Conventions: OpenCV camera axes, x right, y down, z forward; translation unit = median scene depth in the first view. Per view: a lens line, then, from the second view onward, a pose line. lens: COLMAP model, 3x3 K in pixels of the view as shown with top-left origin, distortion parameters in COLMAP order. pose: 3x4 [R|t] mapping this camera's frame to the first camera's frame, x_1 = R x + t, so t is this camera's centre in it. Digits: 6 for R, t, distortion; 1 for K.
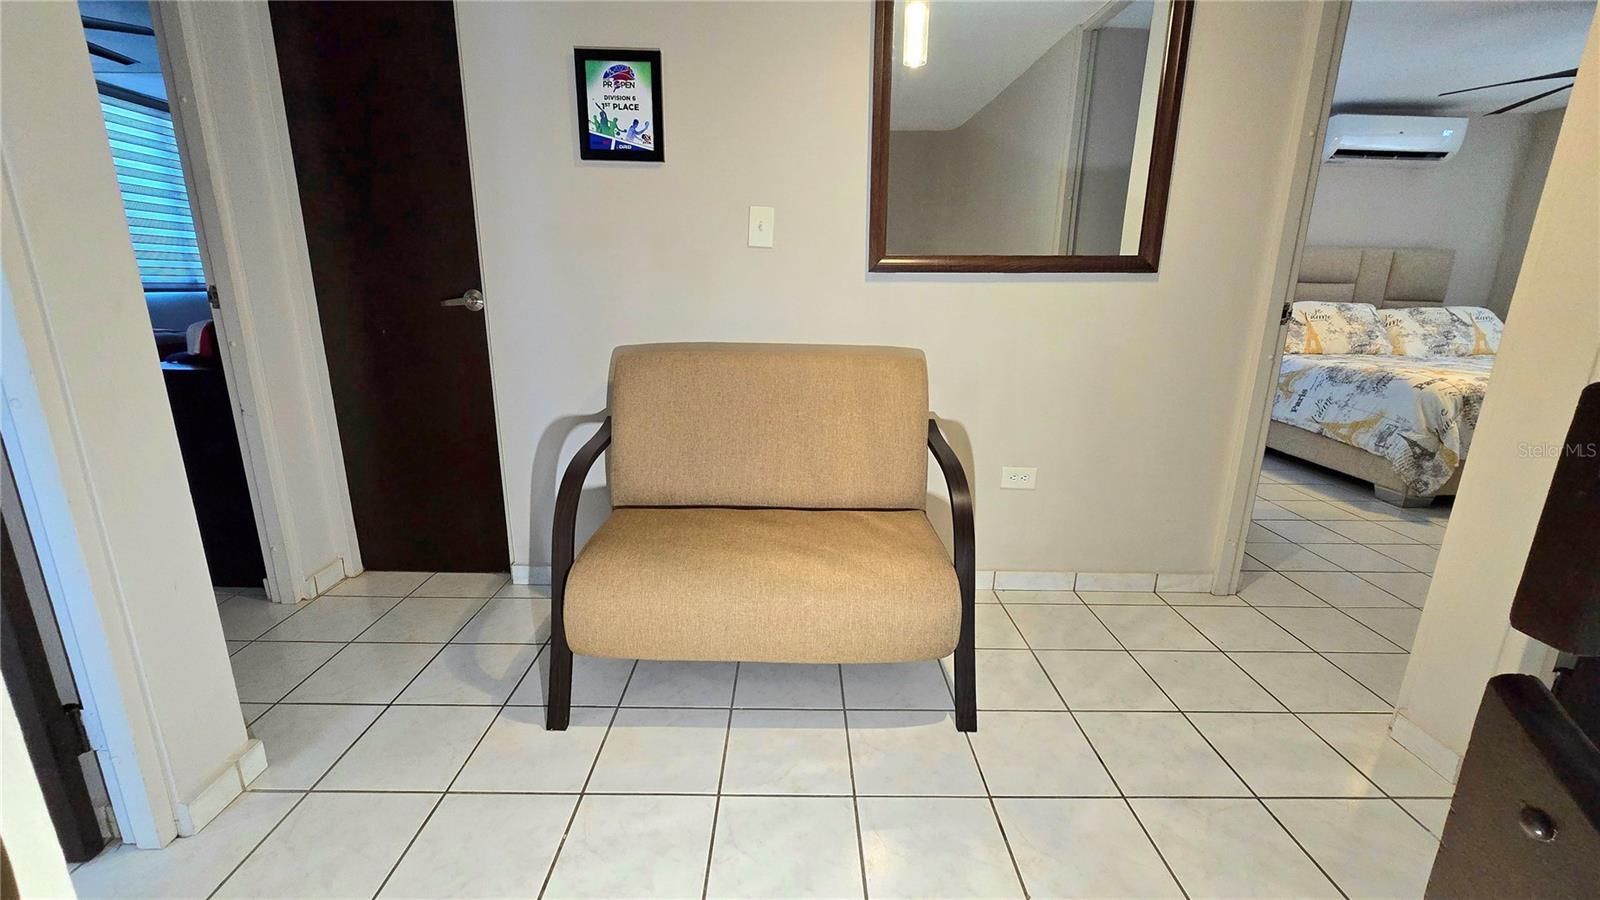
lens RADIAL K [[659.4, 0, 800.0], [0, 659.4, 450.0], [0, 0, 1]] dist [0.001570, 0.000469]
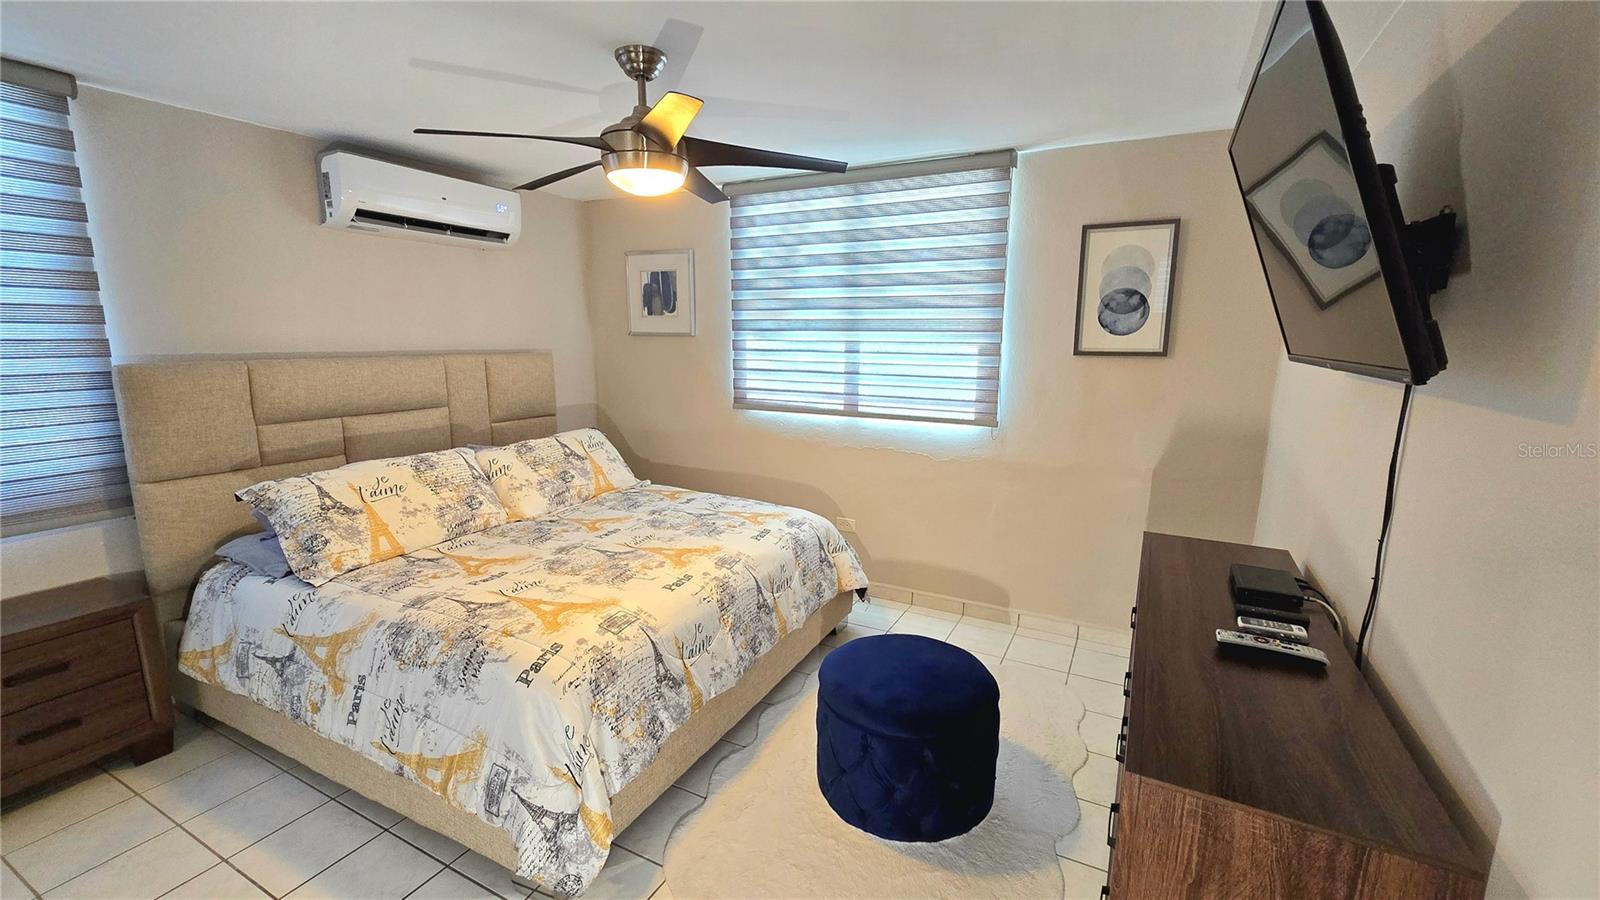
lens RADIAL K [[659.4, 0, 800.0], [0, 659.4, 450.0], [0, 0, 1]] dist [0.001570, 0.000469]
pose [[0.476444, -0.170011, 0.862611, 0.468173], [0.221885, 0.972618, 0.069139, -0.196858], [-0.850746, 0.158460, 0.501121, 0.394267]]
